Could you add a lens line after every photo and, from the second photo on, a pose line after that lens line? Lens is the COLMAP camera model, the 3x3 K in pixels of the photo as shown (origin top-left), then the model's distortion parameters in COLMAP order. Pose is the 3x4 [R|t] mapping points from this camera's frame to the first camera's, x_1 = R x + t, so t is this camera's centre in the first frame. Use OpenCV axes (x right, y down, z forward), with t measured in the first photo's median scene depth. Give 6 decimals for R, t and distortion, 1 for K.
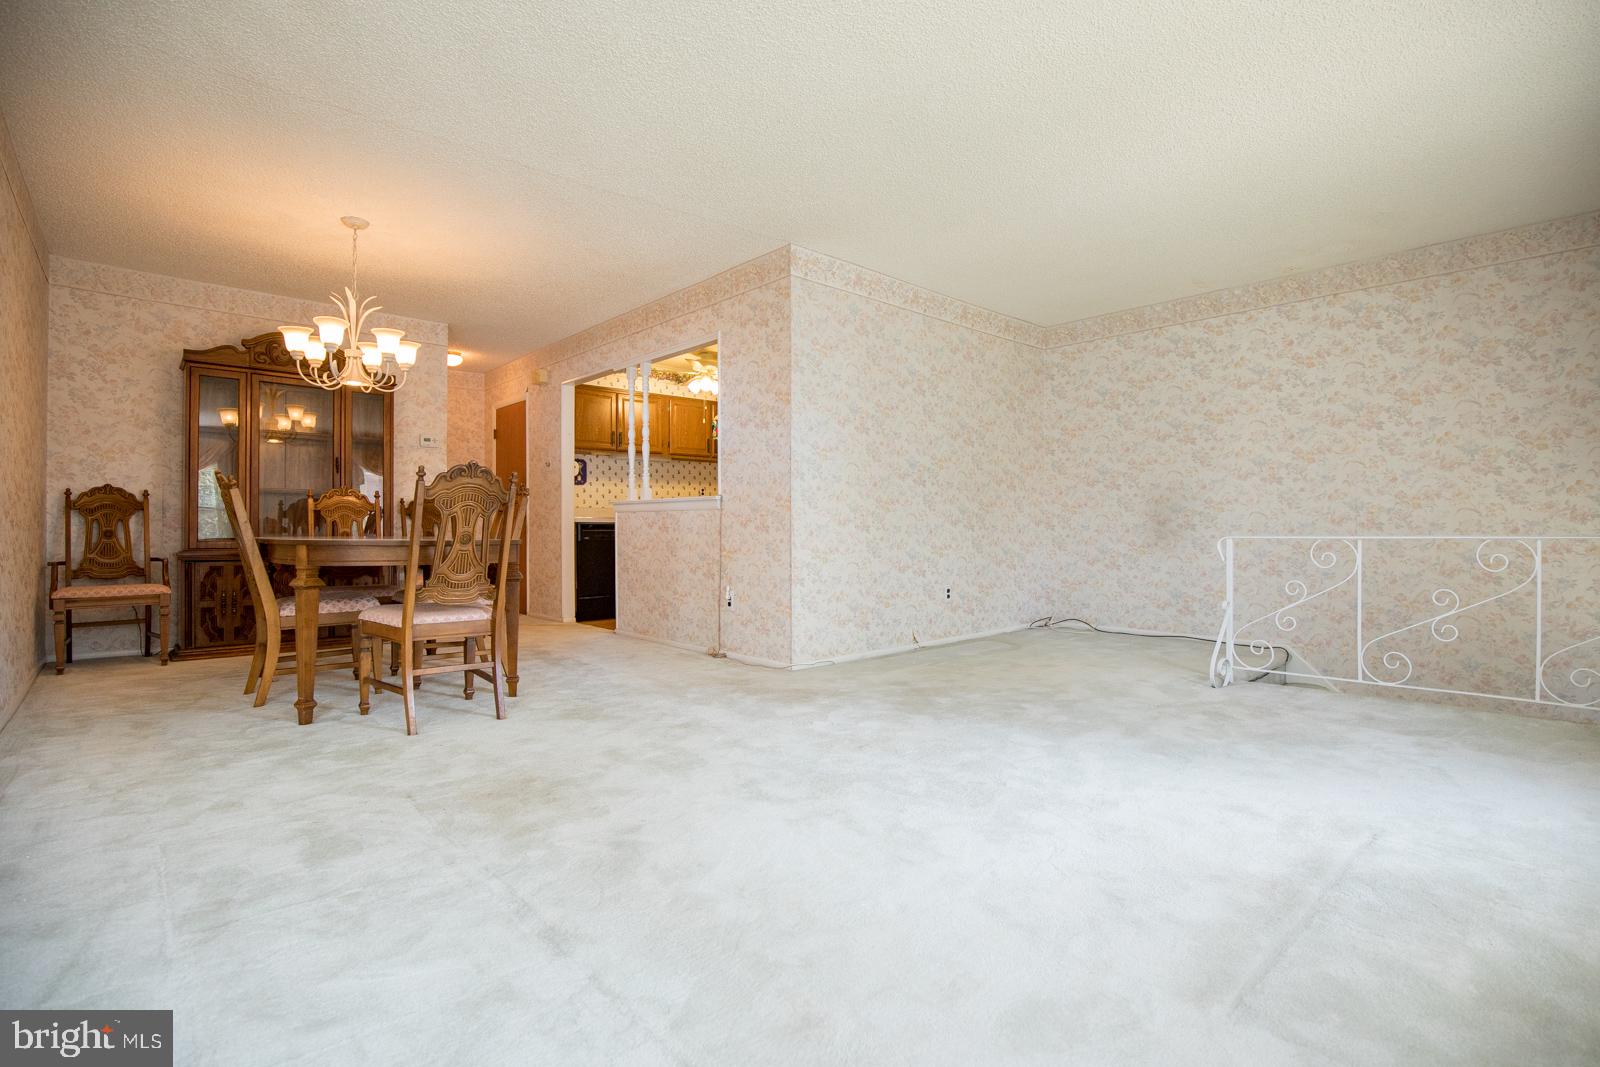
lens RADIAL K [[740.1, 0, 805.3], [0, 740.1, 534.2], [0, 0, 1]] dist [-0.026832, 0.008166]
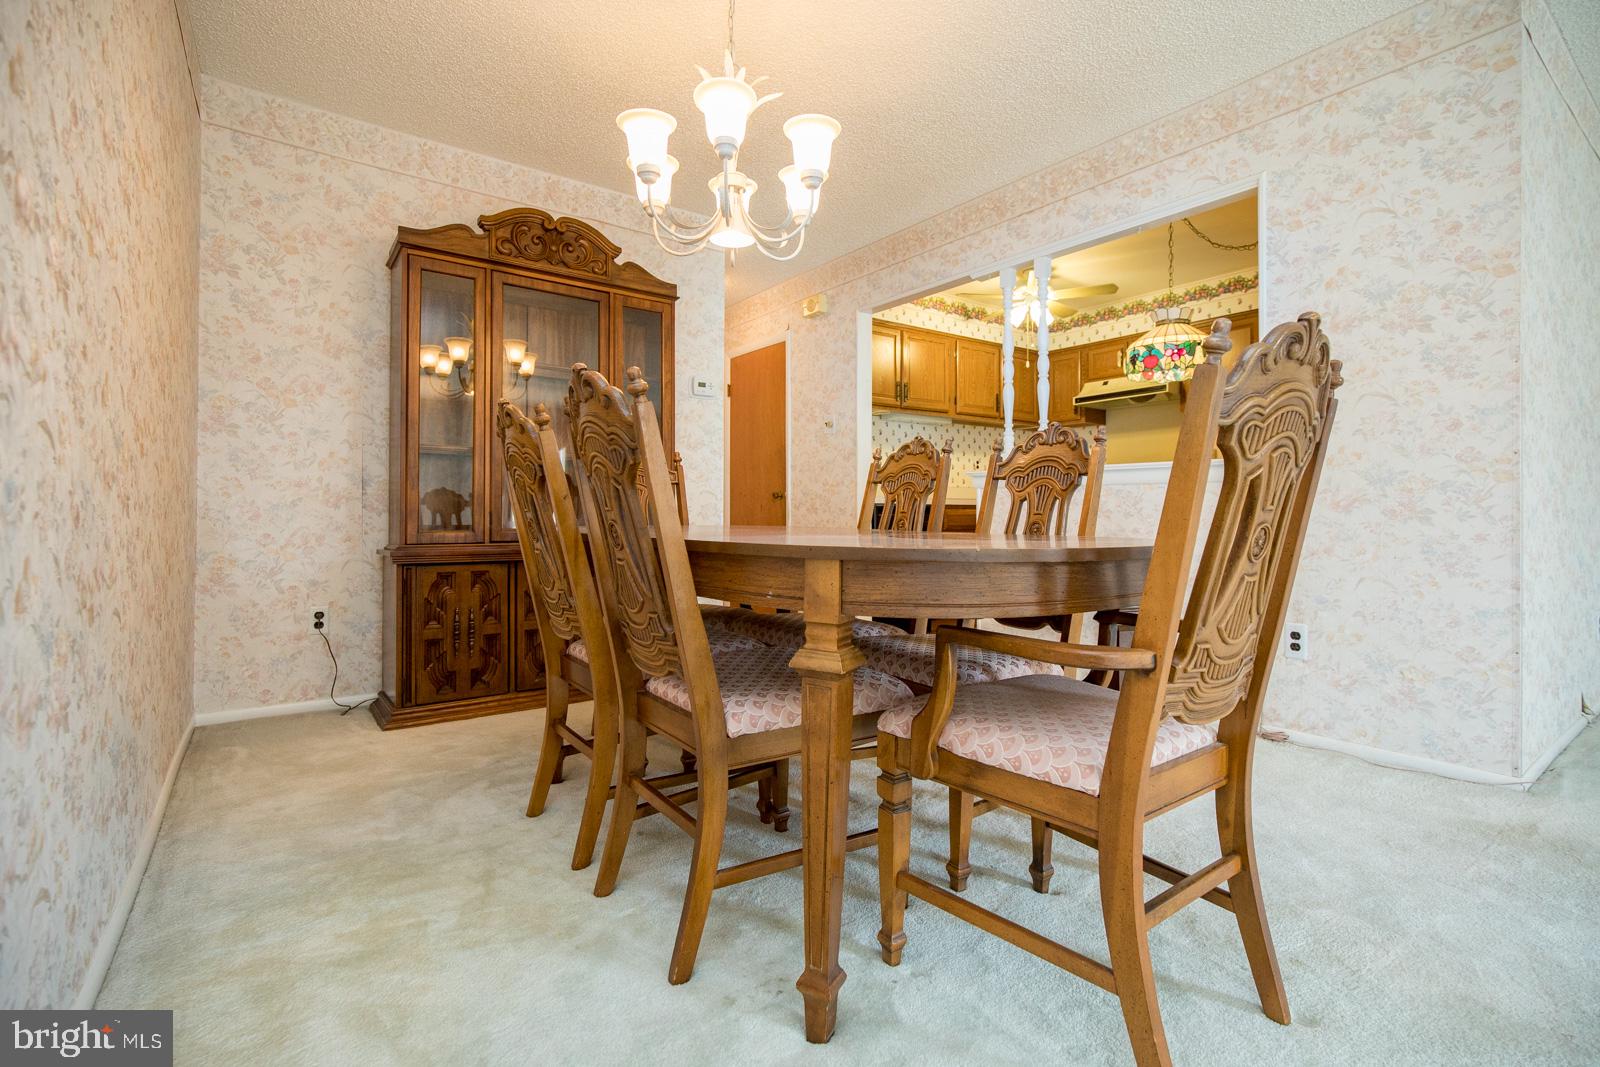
lens RADIAL K [[721.3, 0, 796.3], [0, 721.3, 511.6], [0, 0, 1]] dist [0.001801, 0.001083]
pose [[0.993308, 0.001653, -0.115480, -0.435235], [-0.002376, 0.999978, -0.006125, -0.004977], [0.115467, 0.006358, 0.993291, 0.417130]]
